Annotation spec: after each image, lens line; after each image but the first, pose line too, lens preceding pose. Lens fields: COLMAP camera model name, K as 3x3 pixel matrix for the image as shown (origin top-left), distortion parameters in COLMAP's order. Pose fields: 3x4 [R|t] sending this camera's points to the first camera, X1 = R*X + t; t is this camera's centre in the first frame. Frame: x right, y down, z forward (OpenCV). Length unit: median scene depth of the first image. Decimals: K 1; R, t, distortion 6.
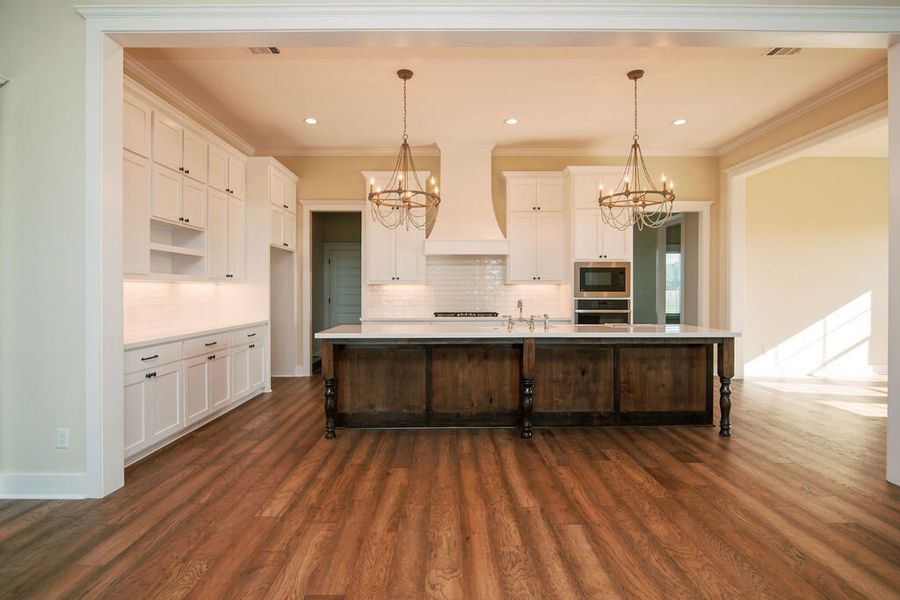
lens RADIAL K [[467.4, 0, 449.3], [0, 467.4, 293.0], [0, 0, 1]] dist [-0.015646, -0.000159]
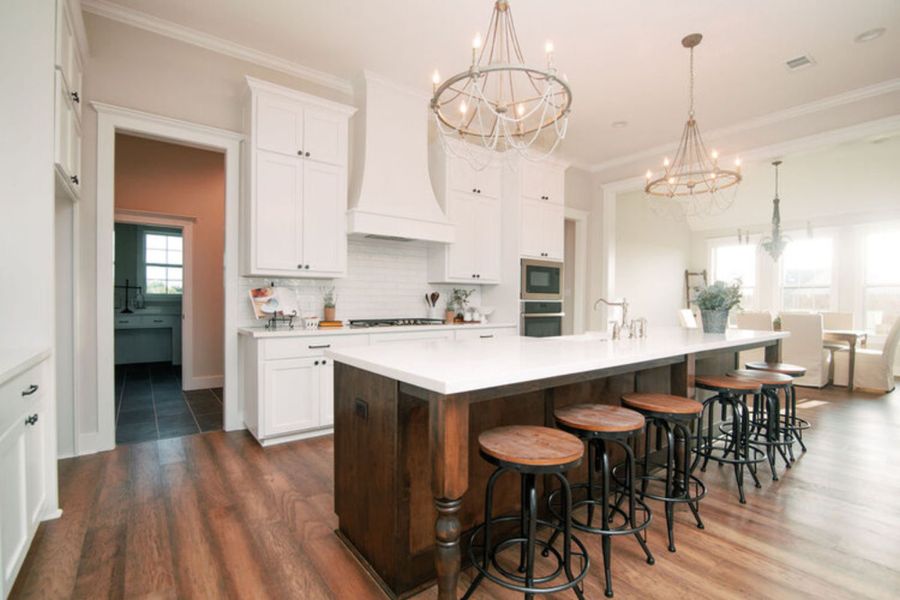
lens RADIAL K [[411.4, 0, 447.6], [0, 411.4, 307.0], [0, 0, 1]] dist [-0.015718, 0.002166]
pose [[0.804779, -0.001073, 0.593574, -0.302934], [-0.008579, 0.999873, 0.013440, 0.014737], [-0.593513, -0.015908, 0.804667, 0.469337]]
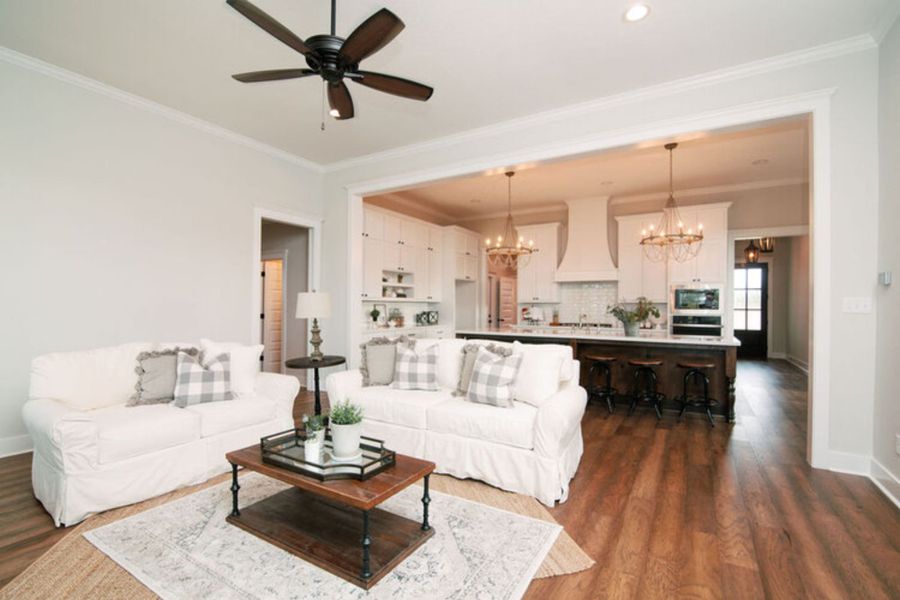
lens RADIAL K [[411.4, 0, 448.7], [0, 411.4, 305.6], [0, 0, 1]] dist [-0.015718, 0.002166]
pose [[0.849877, 0.007573, -0.526926, 0.344132], [-0.011636, 0.999923, -0.004397, -0.000359], [0.526852, 0.009868, 0.849900, -0.230493]]
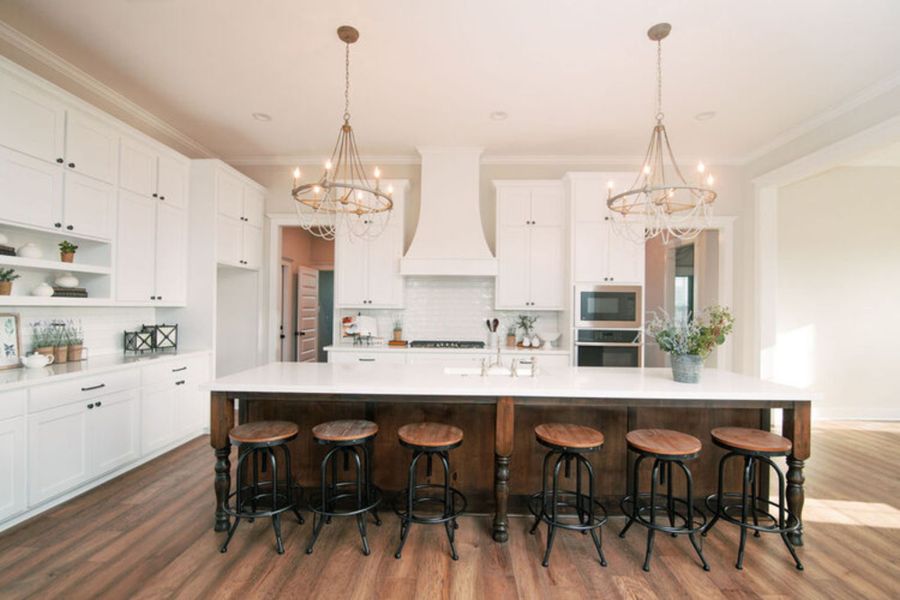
lens RADIAL K [[411.4, 0, 448.5], [0, 411.4, 302.2], [0, 0, 1]] dist [-0.015718, 0.002166]
pose [[0.999161, 0.012965, -0.038858, 0.069813], [-0.013730, 0.999716, -0.019501, -0.018441], [0.038594, 0.020018, 0.999054, 0.250395]]
